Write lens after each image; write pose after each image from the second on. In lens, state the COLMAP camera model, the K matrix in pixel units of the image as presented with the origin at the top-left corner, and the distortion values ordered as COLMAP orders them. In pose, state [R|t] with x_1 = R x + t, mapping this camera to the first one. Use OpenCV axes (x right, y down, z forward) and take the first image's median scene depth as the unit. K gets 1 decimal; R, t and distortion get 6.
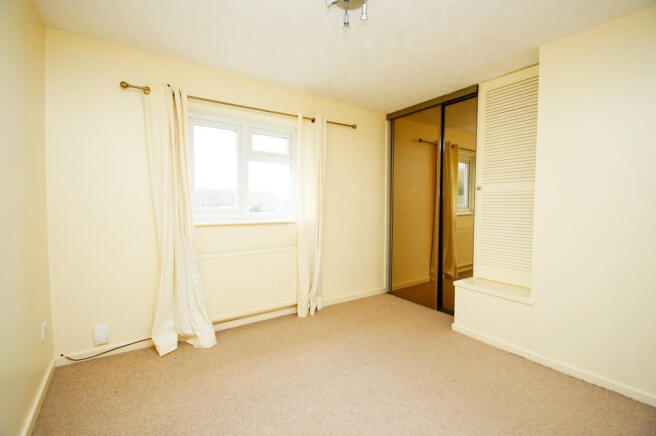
lens RADIAL K [[293.3, 0, 329.3], [0, 293.3, 217.3], [0, 0, 1]] dist [-0.000164, -0.000474]
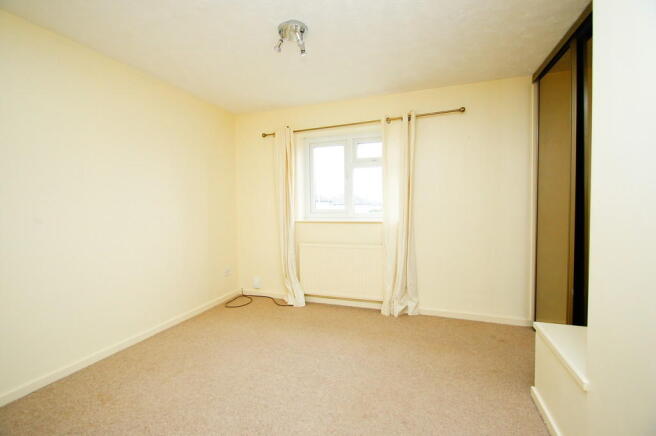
lens RADIAL K [[293.3, 0, 330.4], [0, 293.3, 216.9], [0, 0, 1]] dist [-0.000164, -0.000474]
pose [[0.580147, 0.020818, -0.814246, 0.627206], [-0.015353, 0.999775, 0.014622, -0.015165], [0.814367, 0.004018, 0.580336, 0.251798]]
